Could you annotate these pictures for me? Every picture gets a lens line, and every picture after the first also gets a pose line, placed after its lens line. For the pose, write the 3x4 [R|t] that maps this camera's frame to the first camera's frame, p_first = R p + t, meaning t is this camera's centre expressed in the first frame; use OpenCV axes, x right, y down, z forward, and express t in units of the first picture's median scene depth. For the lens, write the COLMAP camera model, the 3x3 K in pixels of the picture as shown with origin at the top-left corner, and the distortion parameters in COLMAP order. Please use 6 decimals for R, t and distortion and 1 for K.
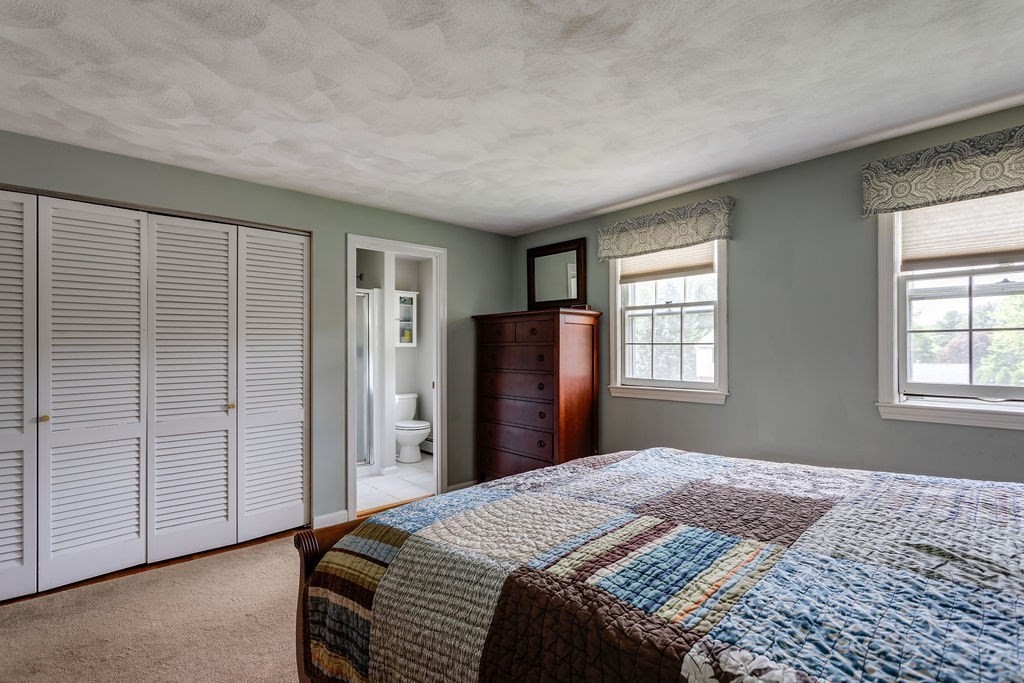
lens RADIAL K [[487.4, 0, 508.8], [0, 487.4, 341.1], [0, 0, 1]] dist [0.001029, 0.000323]
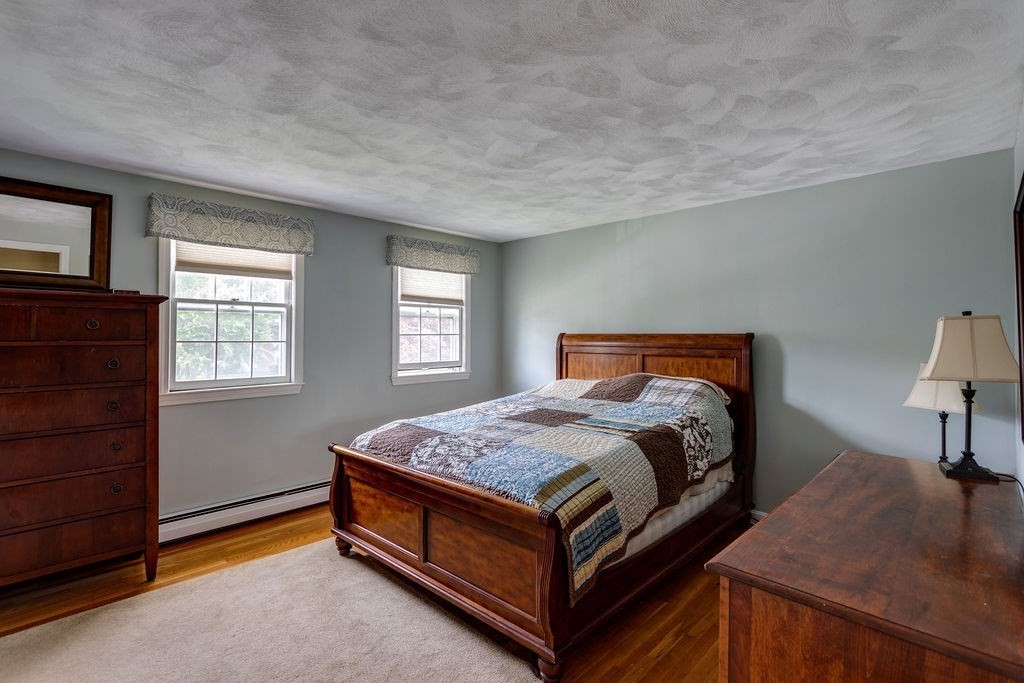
lens RADIAL K [[487.4, 0, 508.8], [0, 487.4, 341.1], [0, 0, 1]] dist [0.001029, 0.000323]
pose [[-0.076305, -0.006187, 0.997065, -0.761371], [-0.013795, 0.999892, 0.005149, -0.009478], [-0.996989, -0.013361, -0.076382, 0.574748]]
